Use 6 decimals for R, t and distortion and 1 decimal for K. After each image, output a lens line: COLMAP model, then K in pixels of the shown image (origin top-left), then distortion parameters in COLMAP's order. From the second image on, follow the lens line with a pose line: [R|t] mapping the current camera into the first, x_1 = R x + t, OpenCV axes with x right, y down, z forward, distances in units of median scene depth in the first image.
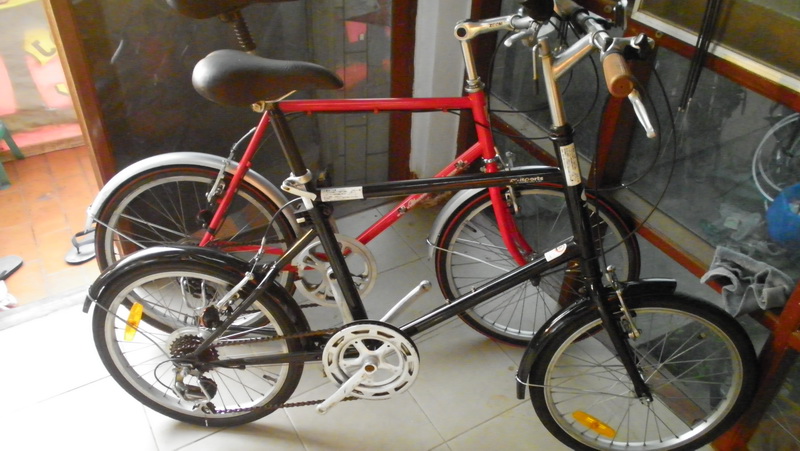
lens RADIAL K [[671.6, 0, 402.4], [0, 671.6, 224.3], [0, 0, 1]] dist [-0.005530, 0.036175]
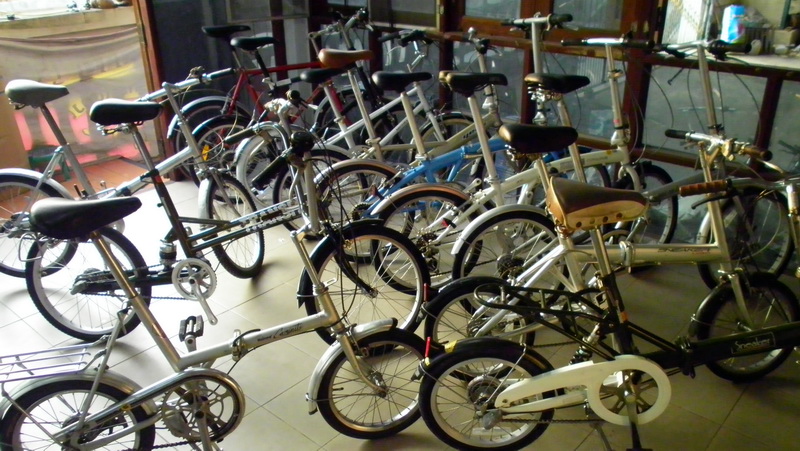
lens RADIAL K [[671.6, 0, 399.9], [0, 671.6, 225.7], [0, 0, 1]] dist [-0.005530, 0.036175]
pose [[0.952683, -0.167915, 0.253377, -0.402549], [0.222319, 0.953372, -0.204100, 1.118844], [-0.207291, 0.250773, 0.945592, -1.515527]]
